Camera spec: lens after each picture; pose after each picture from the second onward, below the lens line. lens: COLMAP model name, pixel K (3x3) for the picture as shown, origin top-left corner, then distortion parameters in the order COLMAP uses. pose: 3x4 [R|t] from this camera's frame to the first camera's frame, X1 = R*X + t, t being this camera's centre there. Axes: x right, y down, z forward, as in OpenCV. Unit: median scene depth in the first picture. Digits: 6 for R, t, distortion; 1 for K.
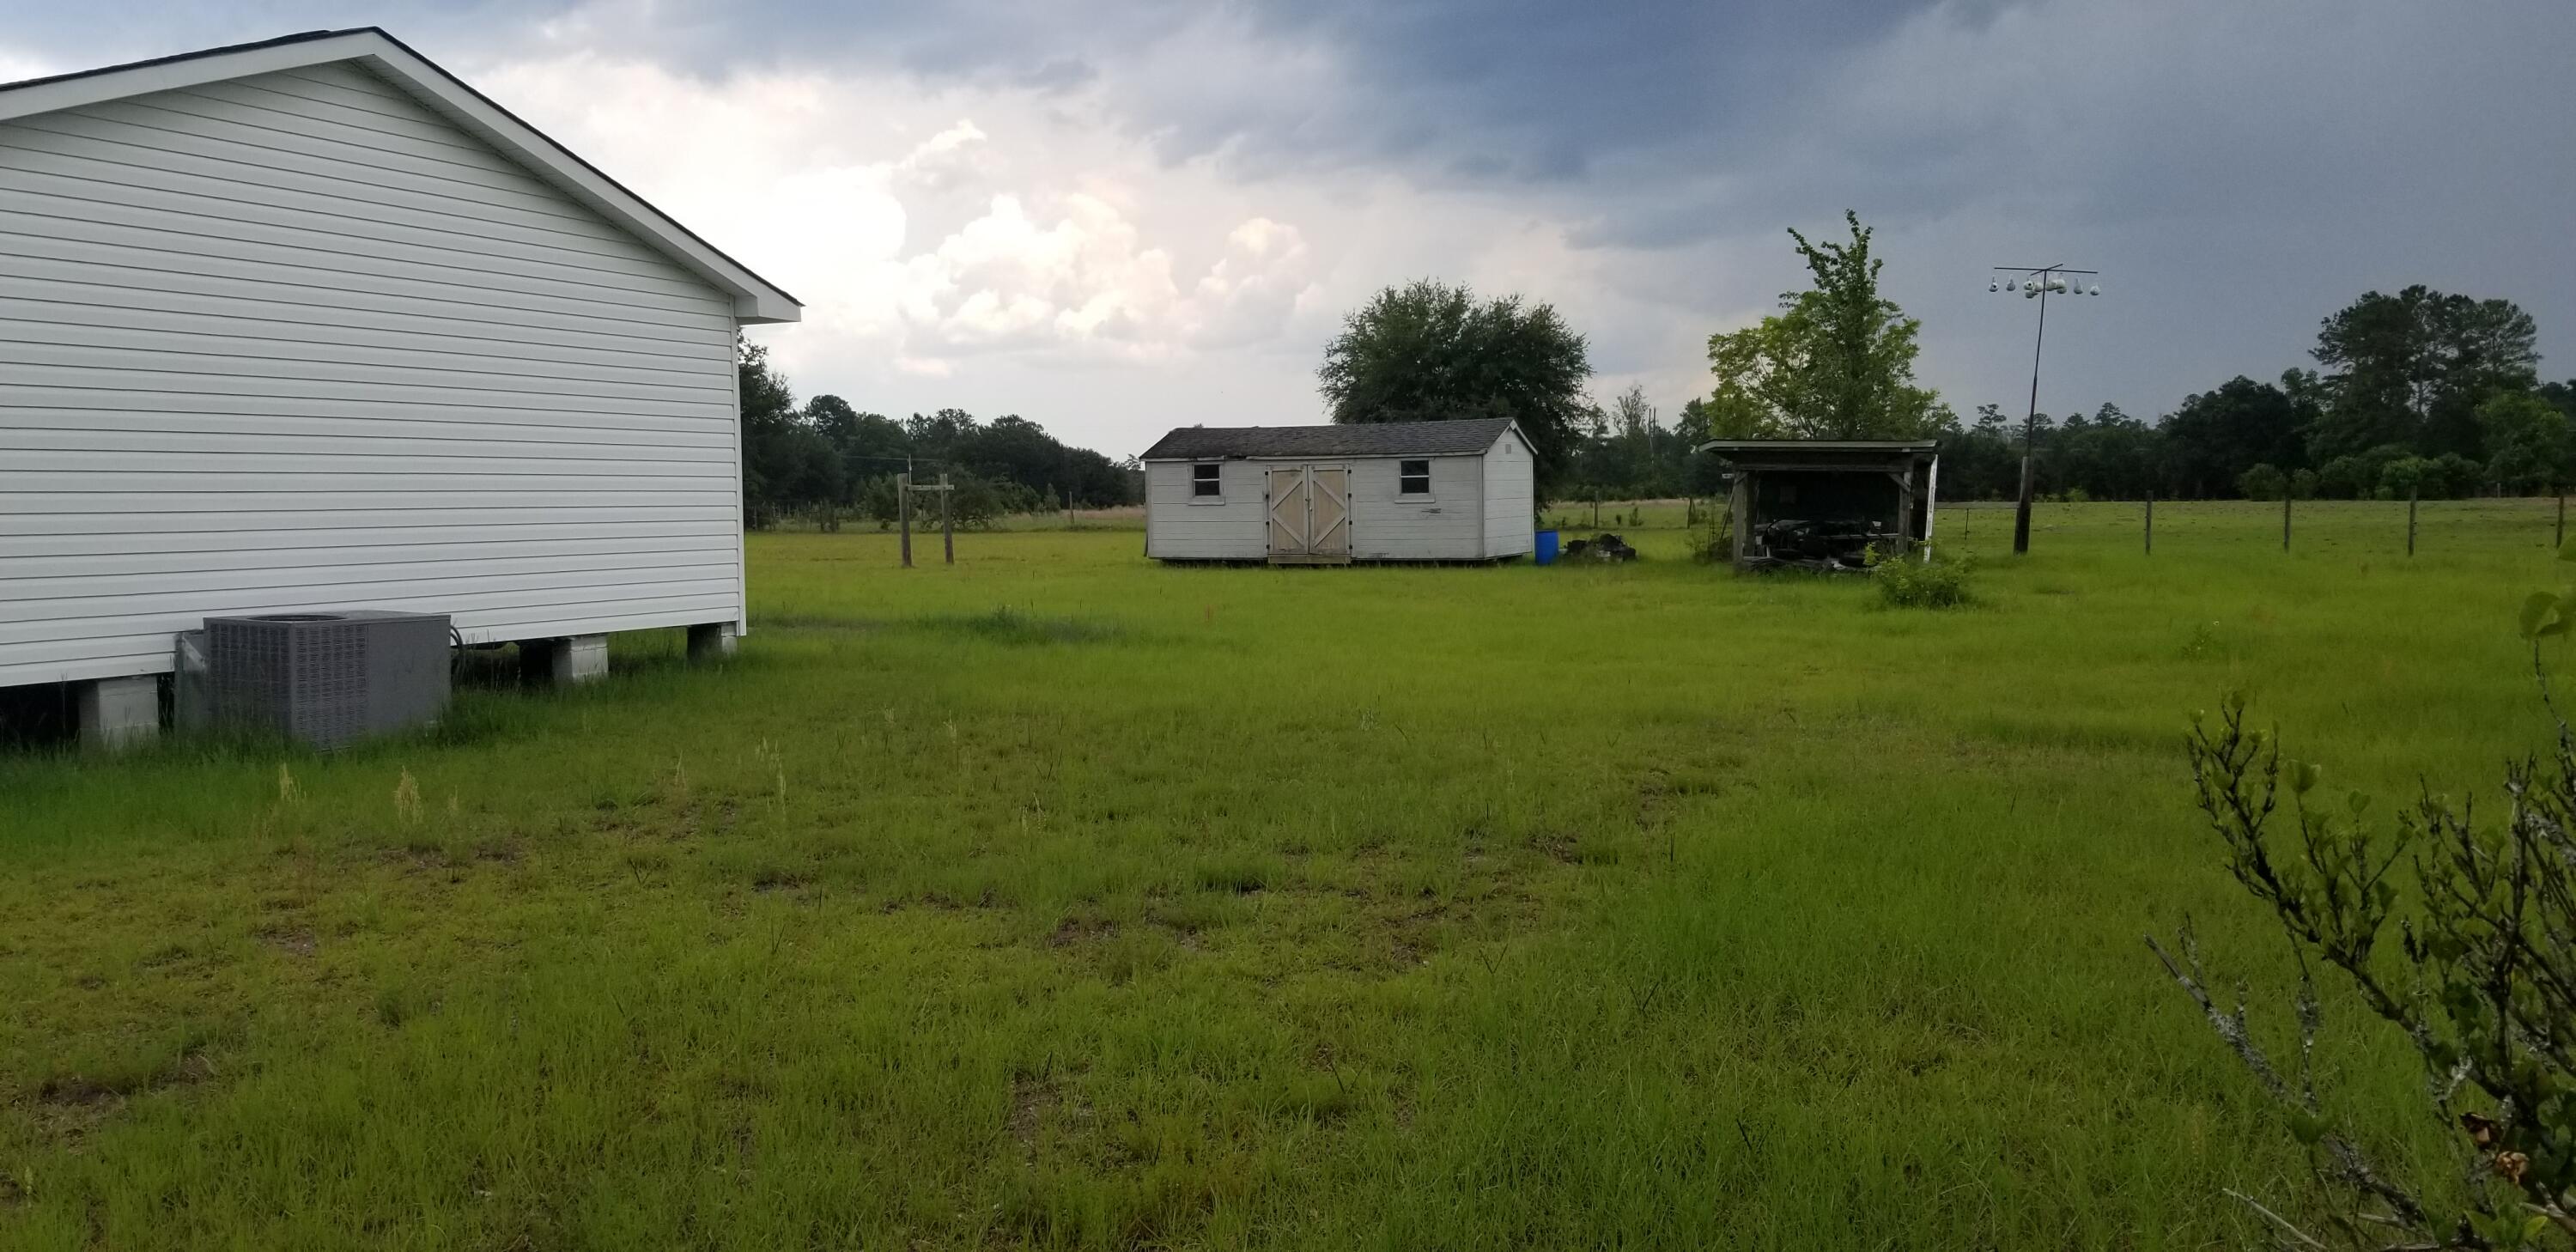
lens RADIAL K [[2013.7, 0, 1236.6], [0, 2013.7, 597.3], [0, 0, 1]] dist [0.054909, -0.095205]
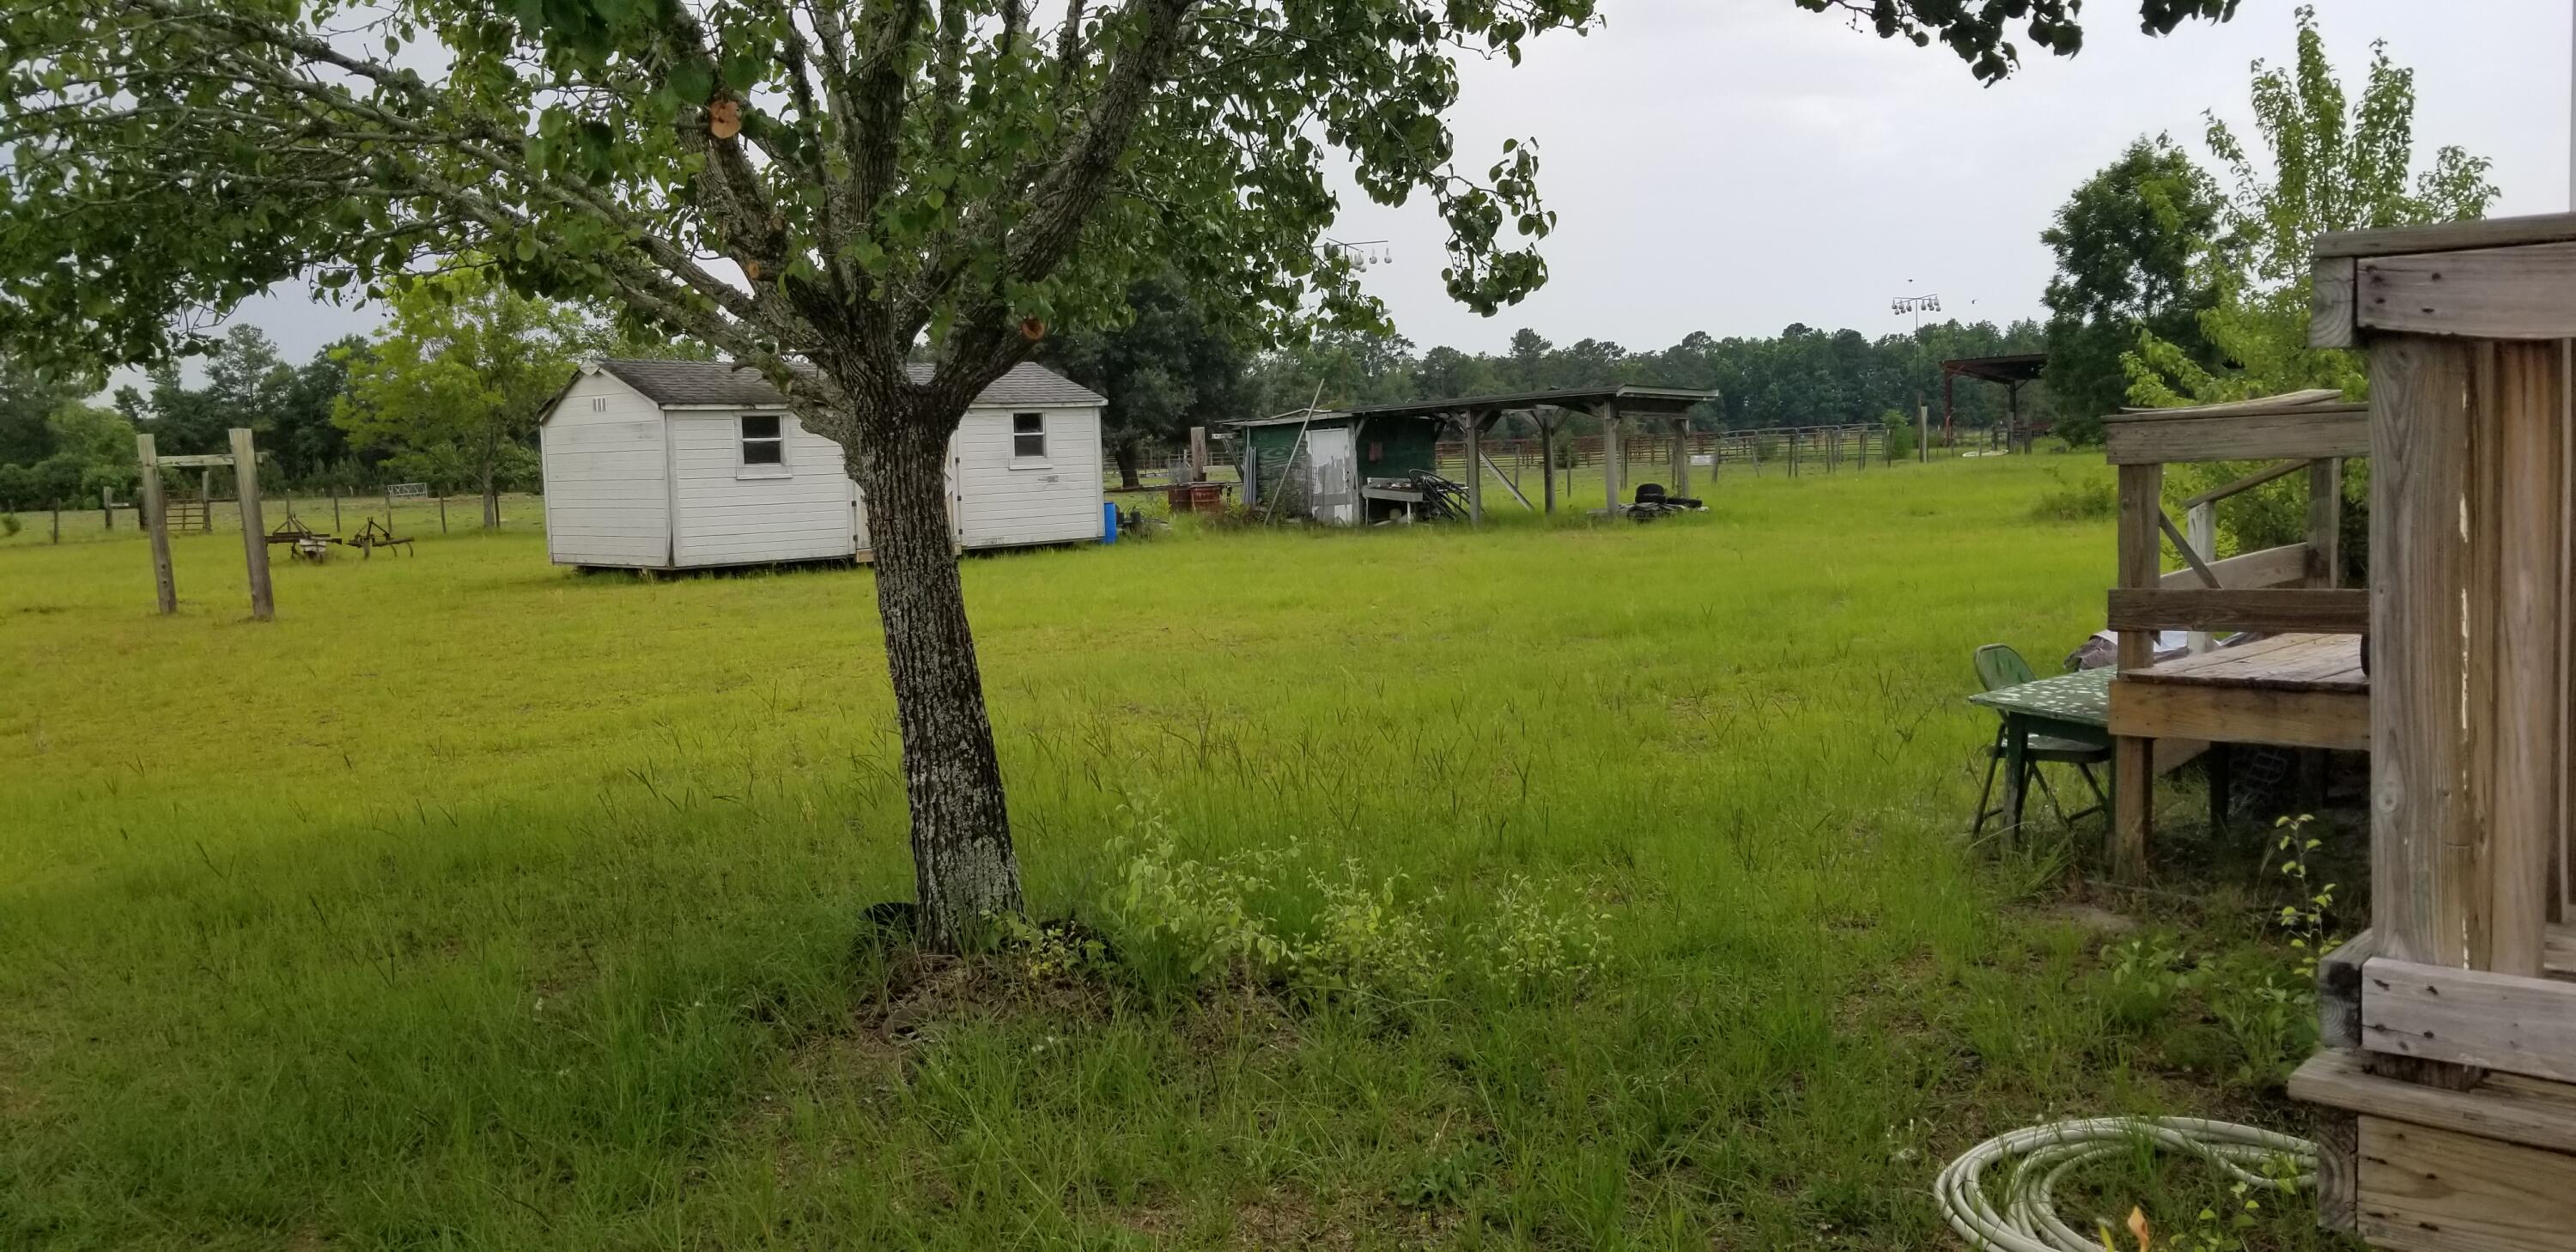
lens RADIAL K [[2013.7, 0, 1232.4], [0, 2013.7, 569.4], [0, 0, 1]] dist [0.054909, -0.095205]
pose [[0.318382, -0.053055, 0.946477, -0.586347], [0.076099, 0.996641, 0.030268, -0.025798], [-0.944903, 0.062389, 0.321350, 0.669864]]
